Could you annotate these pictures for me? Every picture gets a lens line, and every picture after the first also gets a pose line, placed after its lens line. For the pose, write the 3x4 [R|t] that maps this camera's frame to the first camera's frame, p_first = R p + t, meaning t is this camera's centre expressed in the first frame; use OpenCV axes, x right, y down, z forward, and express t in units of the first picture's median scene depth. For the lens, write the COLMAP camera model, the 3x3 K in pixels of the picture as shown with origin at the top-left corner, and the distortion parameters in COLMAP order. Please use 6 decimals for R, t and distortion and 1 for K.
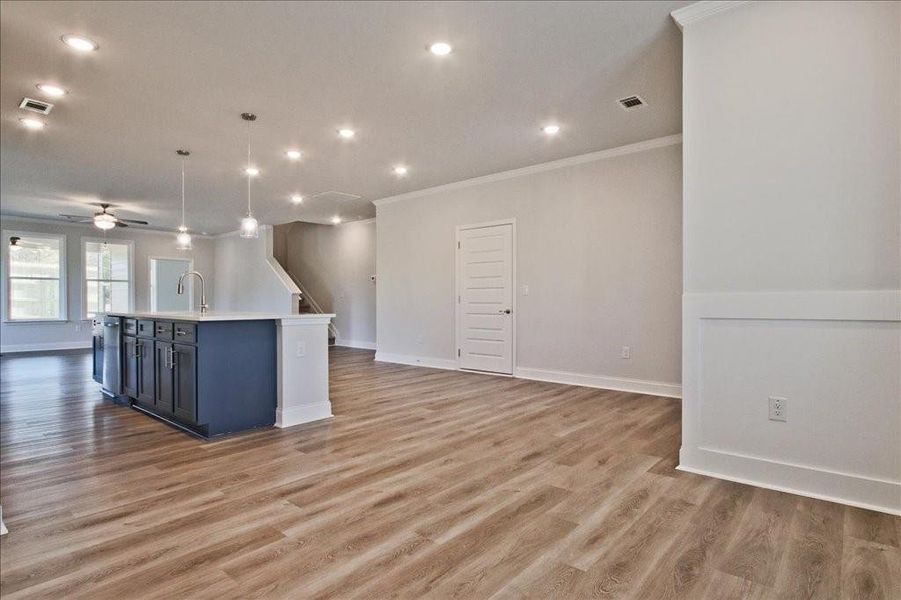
lens RADIAL K [[472.6, 0, 445.5], [0, 472.6, 301.3], [0, 0, 1]] dist [0.005191, -0.000062]
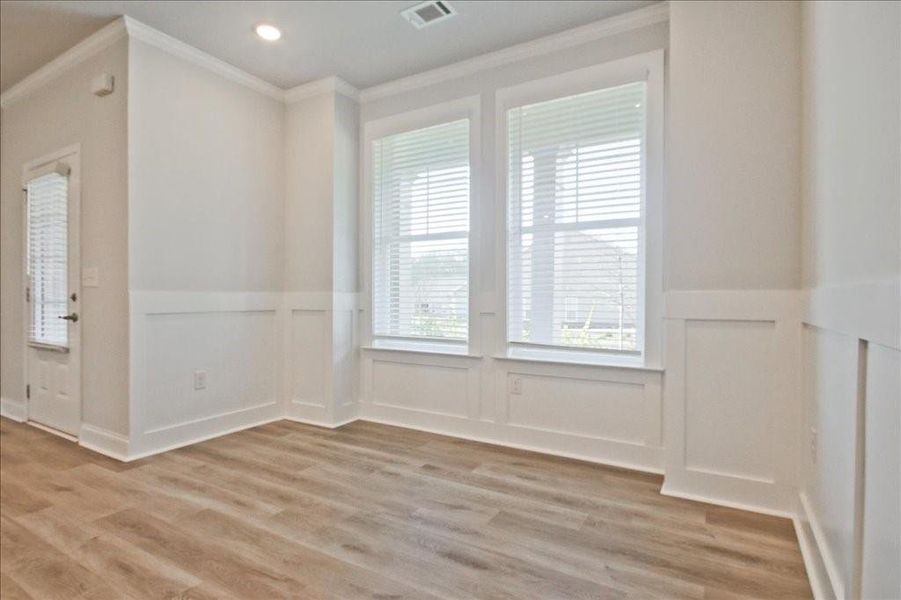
lens RADIAL K [[472.6, 0, 445.5], [0, 472.6, 301.3], [0, 0, 1]] dist [0.005191, -0.000062]
pose [[-0.172042, -0.004297, 0.985080, -0.715672], [-0.003371, 0.999987, 0.003774, -0.001559], [-0.985084, -0.002672, -0.172055, 0.545035]]
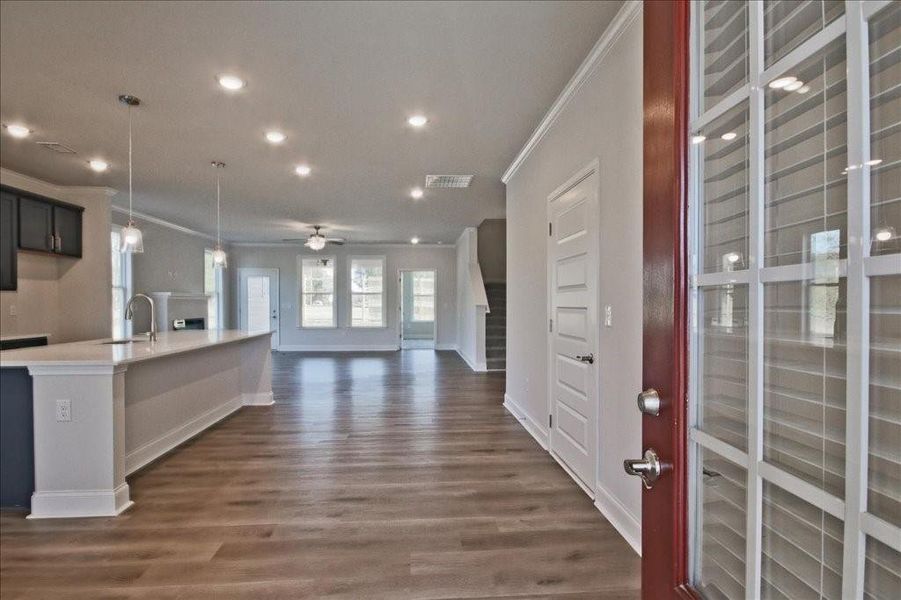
lens RADIAL K [[478.4, 0, 450.5], [0, 478.4, 300.0], [0, 0, 1]] dist [0.000645, 0.000837]
pose [[0.728673, -0.010478, -0.684781, 0.892463], [0.007295, 0.999945, -0.007538, -0.075491], [0.684823, 0.000497, 0.728710, 1.334965]]
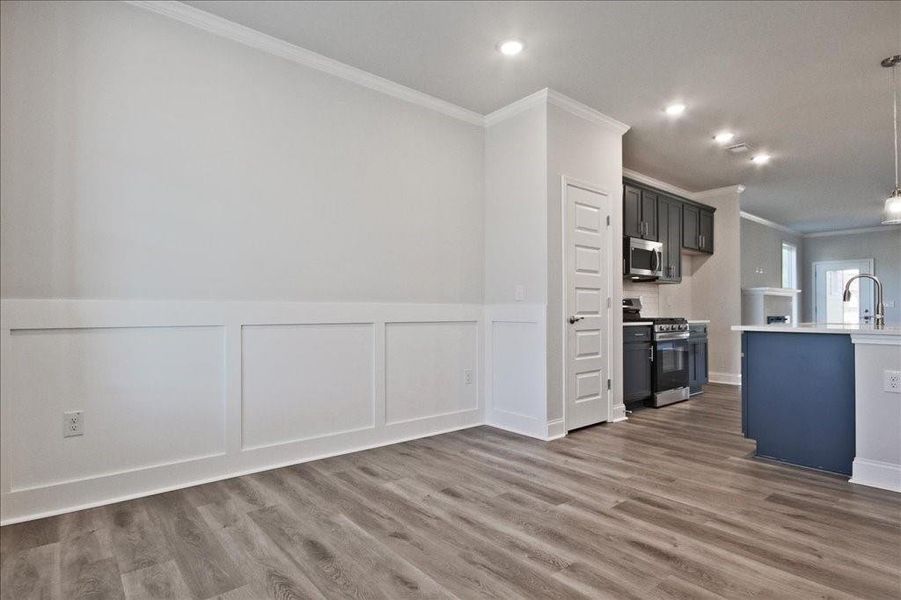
lens RADIAL K [[472.6, 0, 445.5], [0, 472.6, 301.3], [0, 0, 1]] dist [0.005191, -0.000062]
pose [[-0.161684, -0.019284, -0.986654, 0.717401], [0.000396, 0.999808, -0.019606, -0.000096], [0.986843, -0.003561, -0.161645, 0.724986]]
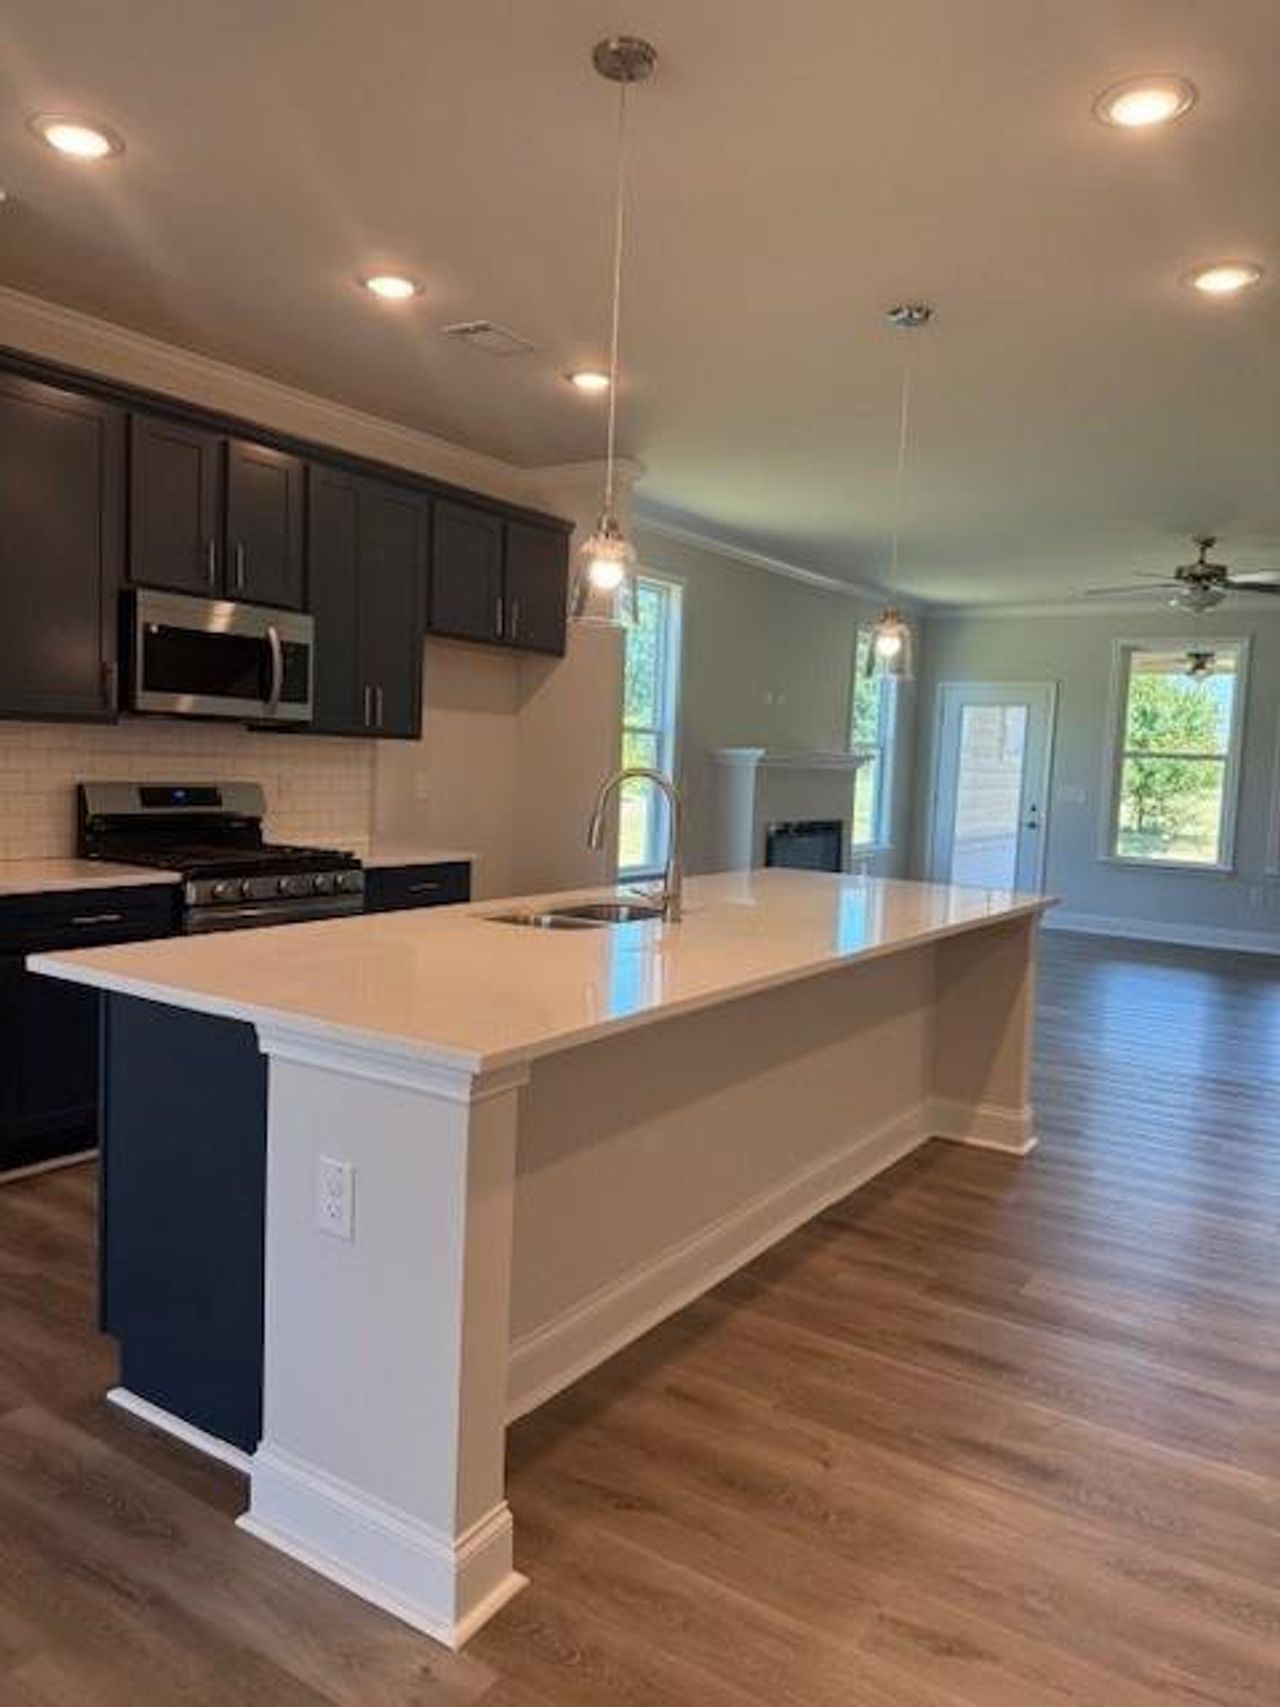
lens RADIAL K [[1243.7, 0, 555.8], [0, 1243.7, 851.6], [0, 0, 1]] dist [0.029820, -0.003858]
pose [[0.107063, 0.079582, -0.991062, 0.293731], [-0.042222, 0.996256, 0.075438, -0.123894], [0.993355, 0.033768, 0.110022, 1.569725]]
